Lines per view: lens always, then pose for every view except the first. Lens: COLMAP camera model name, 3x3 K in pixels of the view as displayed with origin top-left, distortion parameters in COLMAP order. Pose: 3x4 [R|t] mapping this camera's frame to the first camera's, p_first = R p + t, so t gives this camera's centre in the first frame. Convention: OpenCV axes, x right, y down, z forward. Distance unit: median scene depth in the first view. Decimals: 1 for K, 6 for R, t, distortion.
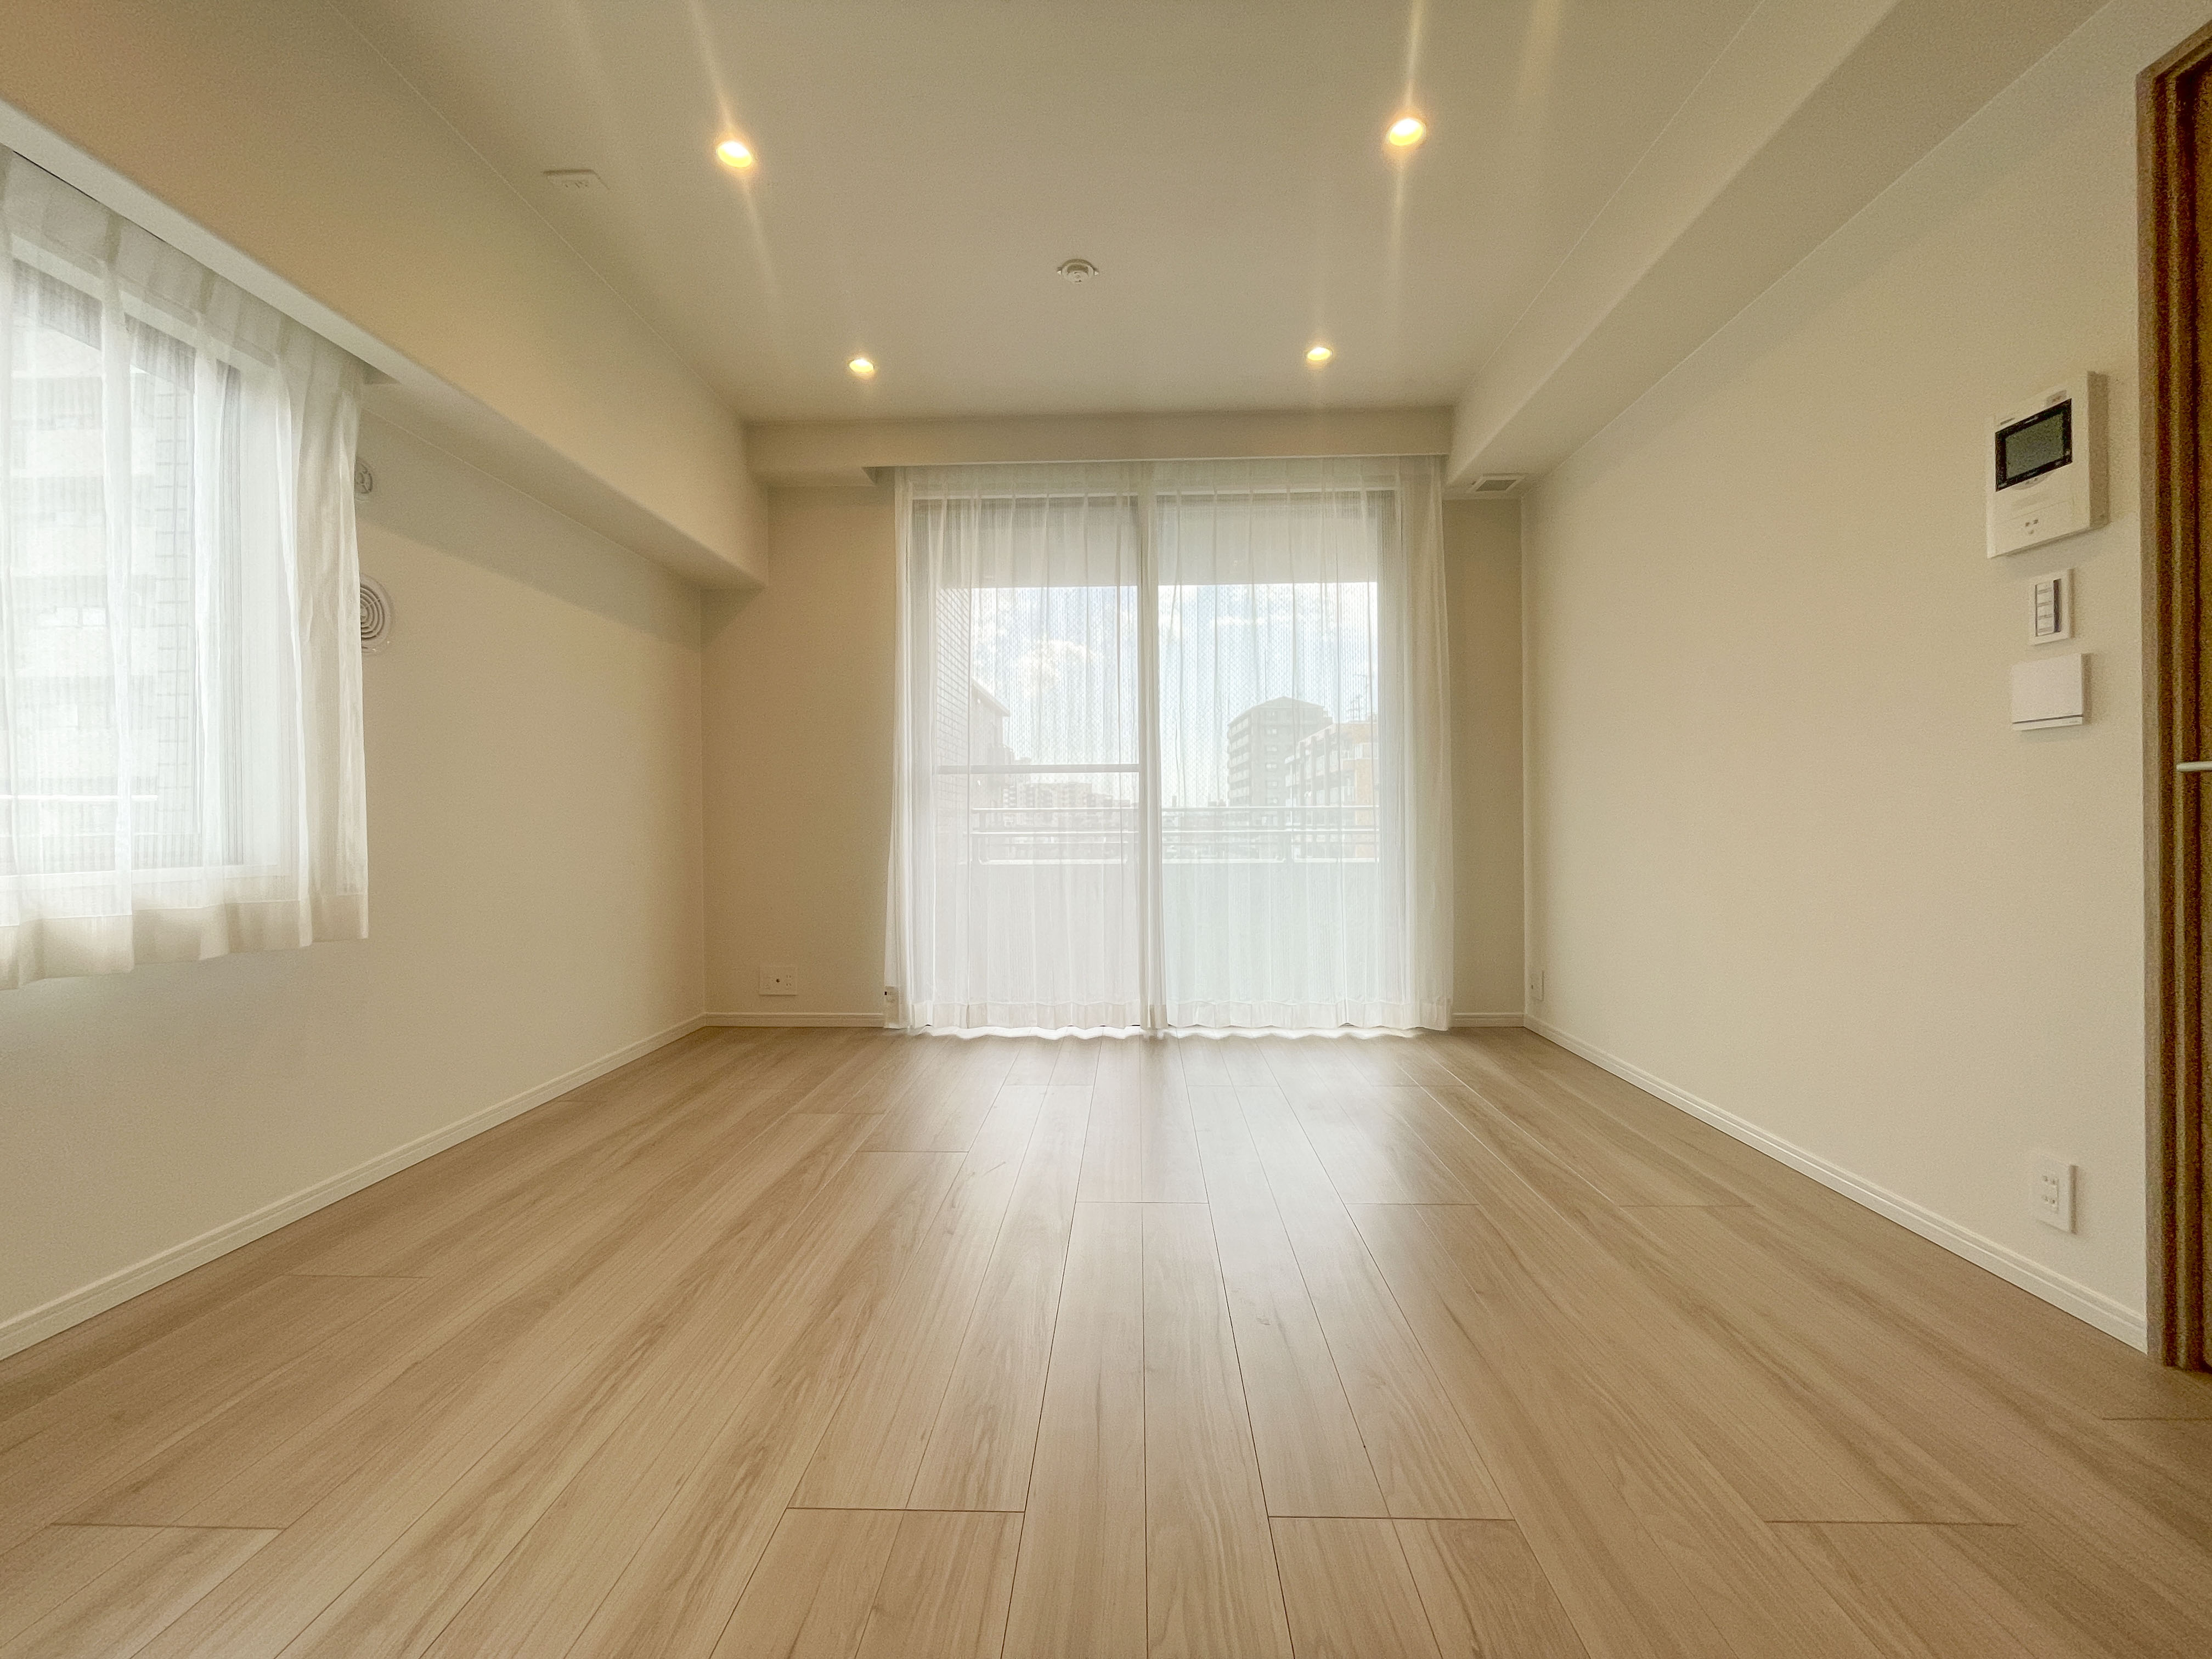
lens RADIAL K [[895.2, 0, 1104.2], [0, 895.2, 822.7], [0, 0, 1]] dist [0.000484, 0.000300]
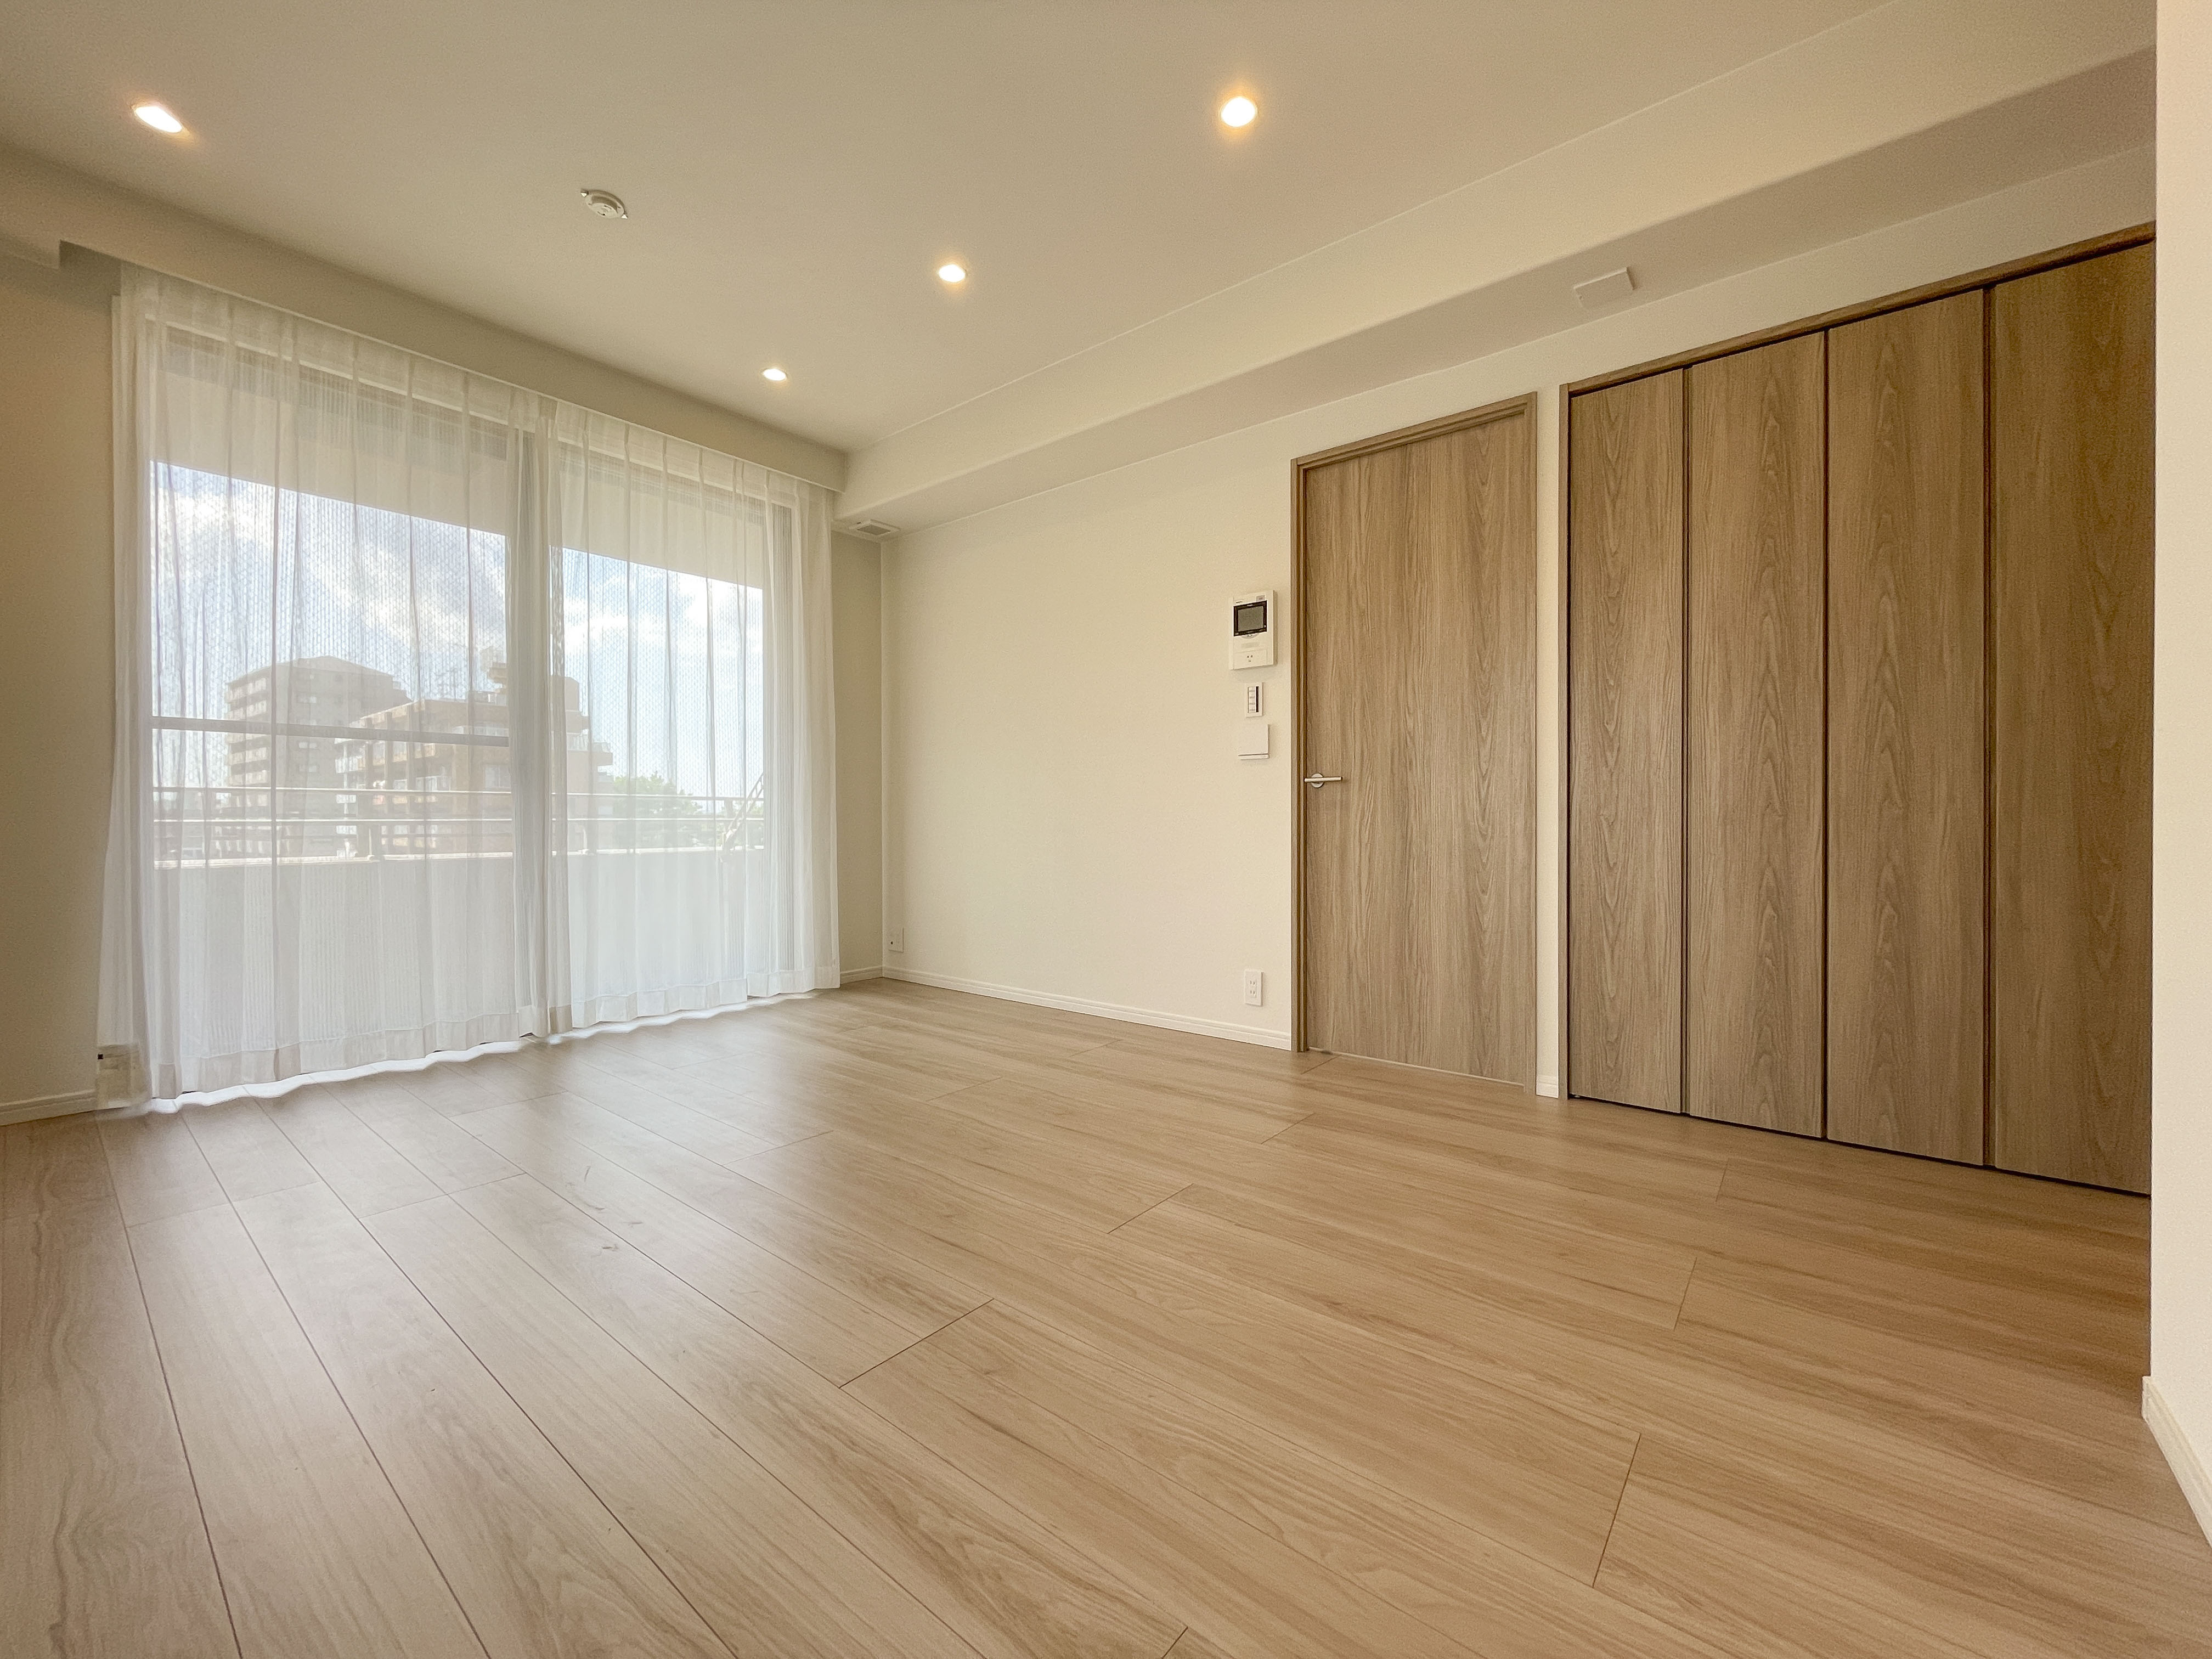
lens RADIAL K [[895.2, 0, 1104.2], [0, 895.2, 822.7], [0, 0, 1]] dist [0.000484, 0.000300]
pose [[0.608184, 0.001310, 0.793795, -0.332701], [-0.002714, 0.999996, 0.000429, 0.016811], [-0.793791, -0.002415, 0.608185, 0.017005]]
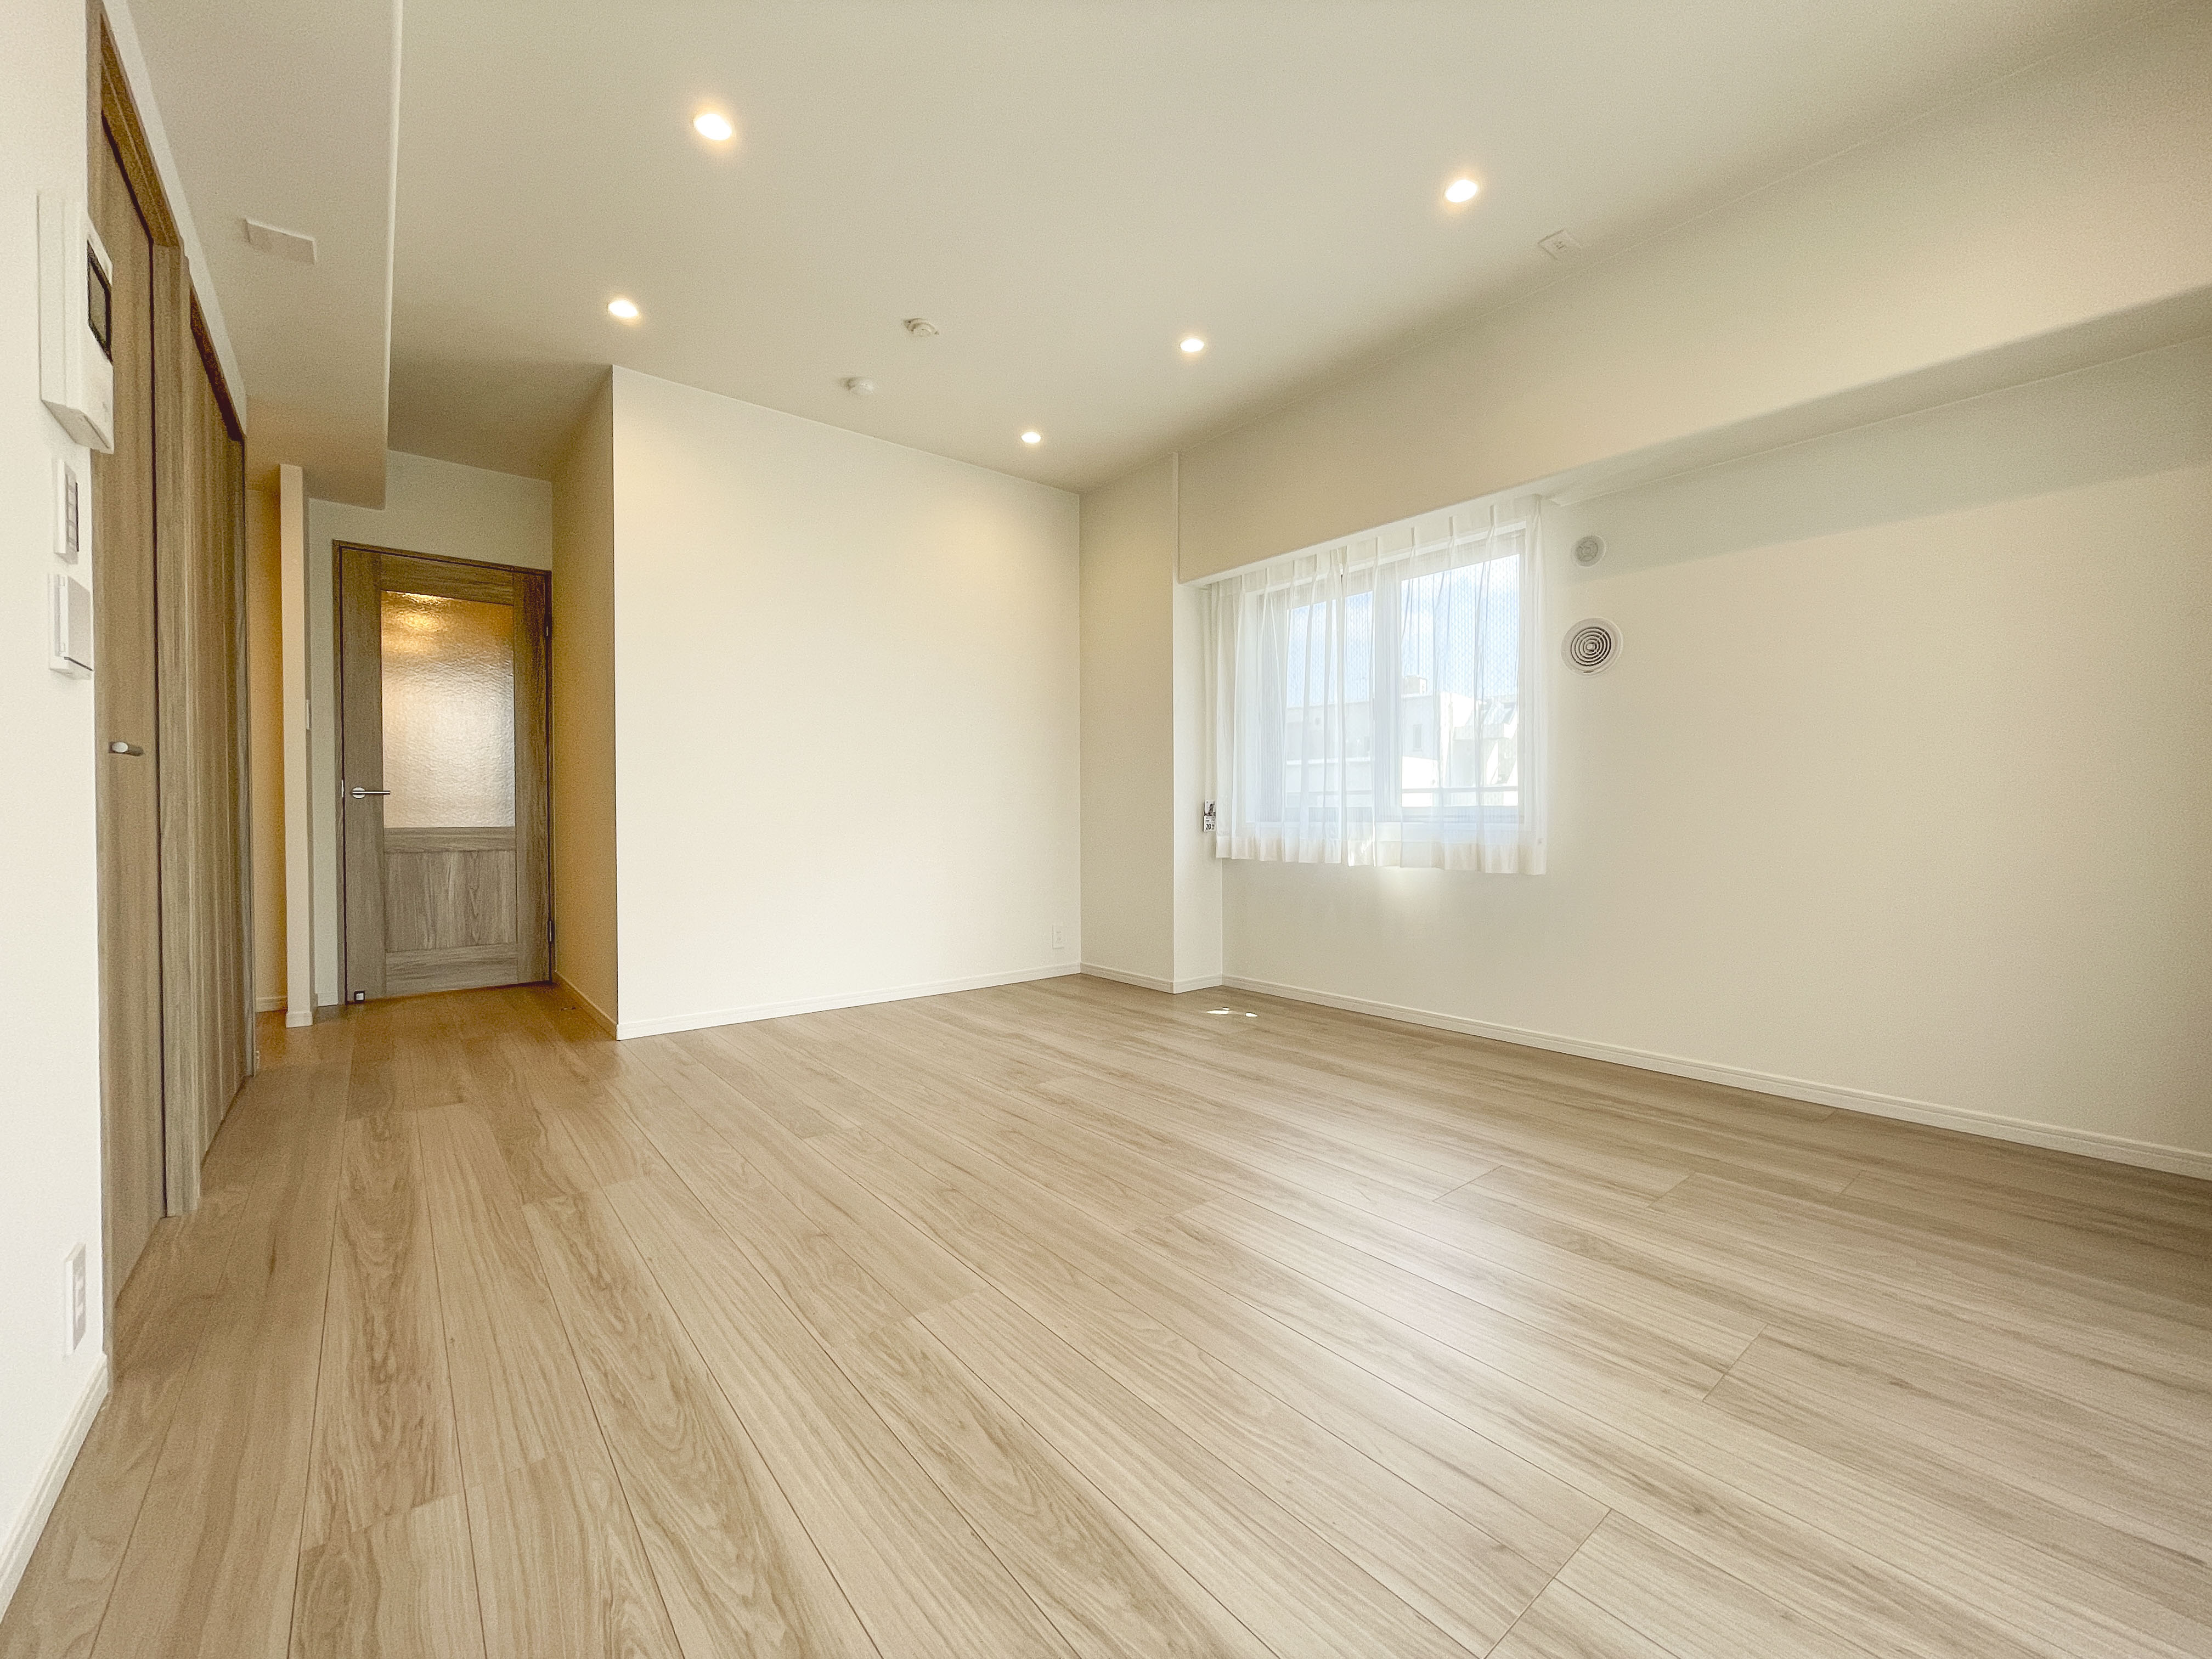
lens RADIAL K [[895.2, 0, 1104.2], [0, 895.2, 822.7], [0, 0, 1]] dist [0.000484, 0.000300]
pose [[-0.755749, 0.016449, -0.654655, 0.395582], [0.010153, 0.999859, 0.013402, 0.007618], [0.654783, 0.003482, -0.755809, 0.937697]]
